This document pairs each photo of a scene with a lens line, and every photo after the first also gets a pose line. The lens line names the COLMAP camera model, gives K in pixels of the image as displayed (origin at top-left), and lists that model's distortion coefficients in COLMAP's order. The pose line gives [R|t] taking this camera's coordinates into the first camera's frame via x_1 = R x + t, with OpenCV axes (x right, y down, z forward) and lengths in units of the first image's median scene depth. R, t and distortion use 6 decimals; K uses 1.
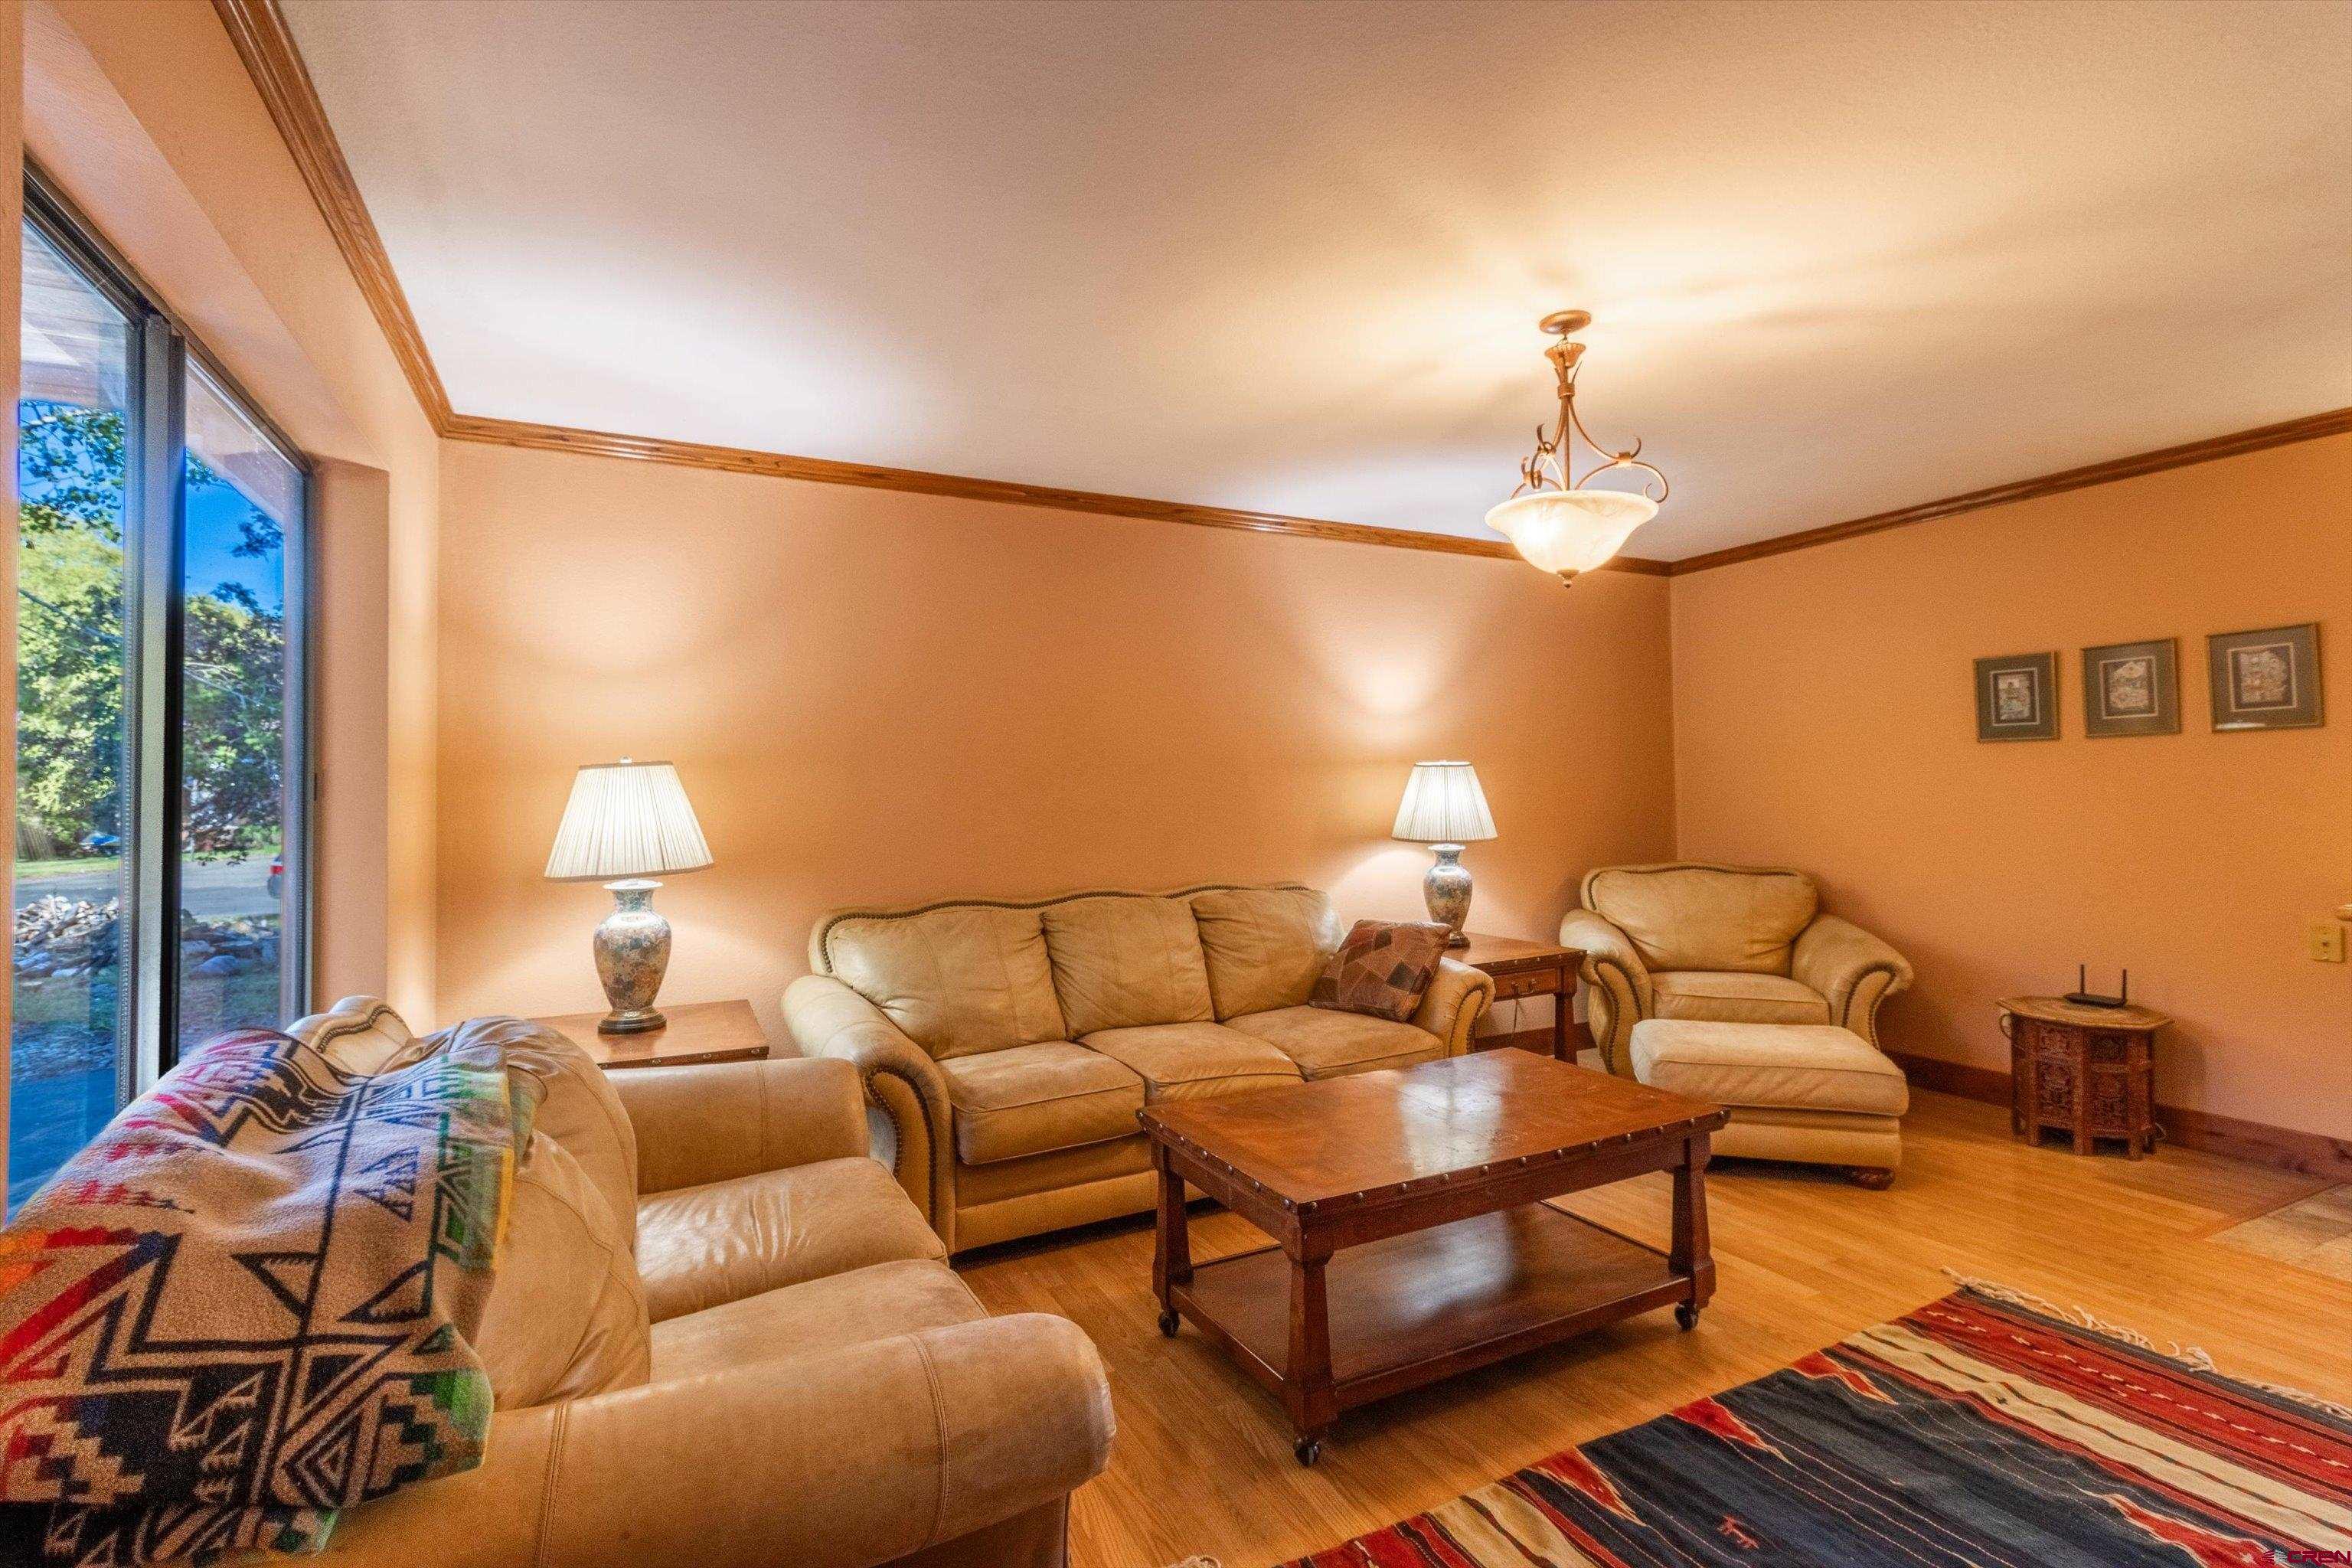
lens RADIAL K [[1110.6, 0, 1228.4], [0, 1110.6, 762.7], [0, 0, 1]] dist [0.013839, -0.000986]
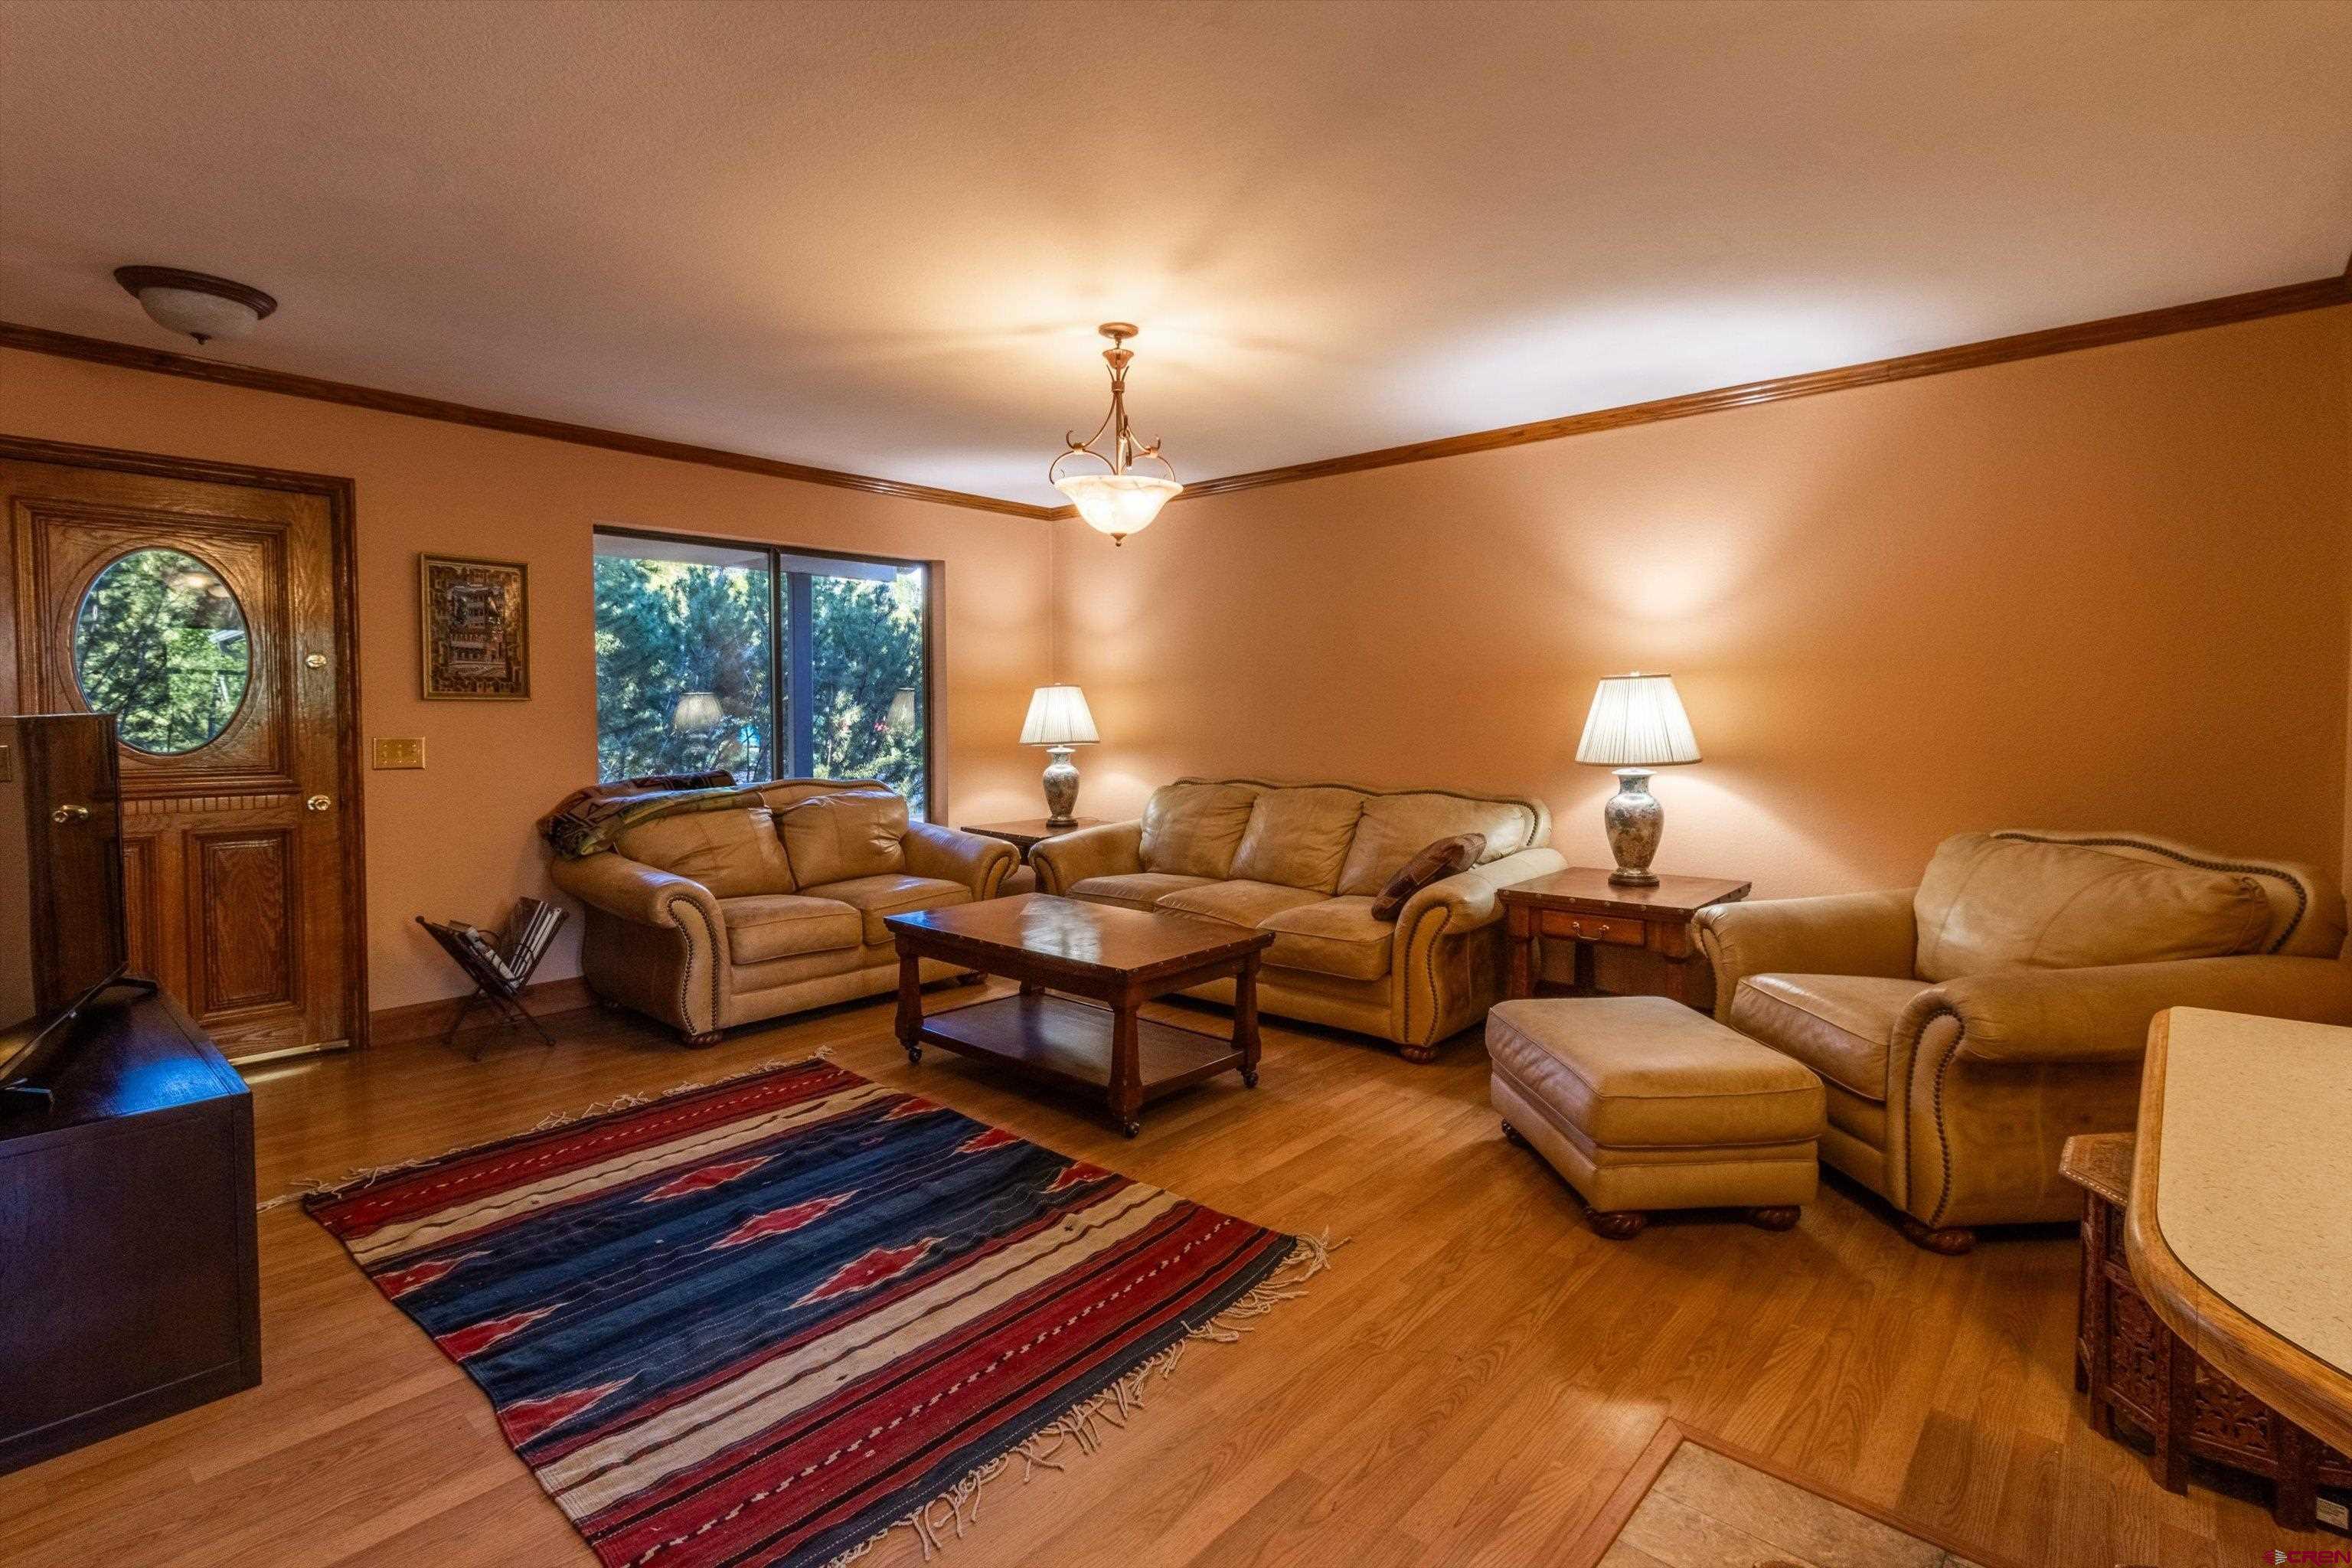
lens RADIAL K [[1101.9, 0, 1187.5], [0, 1101.9, 761.0], [0, 0, 1]] dist [0.013067, -0.000278]
pose [[0.353553, 0.059598, -0.933514, 1.690802], [0.026995, 0.996903, 0.073869, -0.006926], [0.935025, -0.051317, 0.350849, 0.694567]]
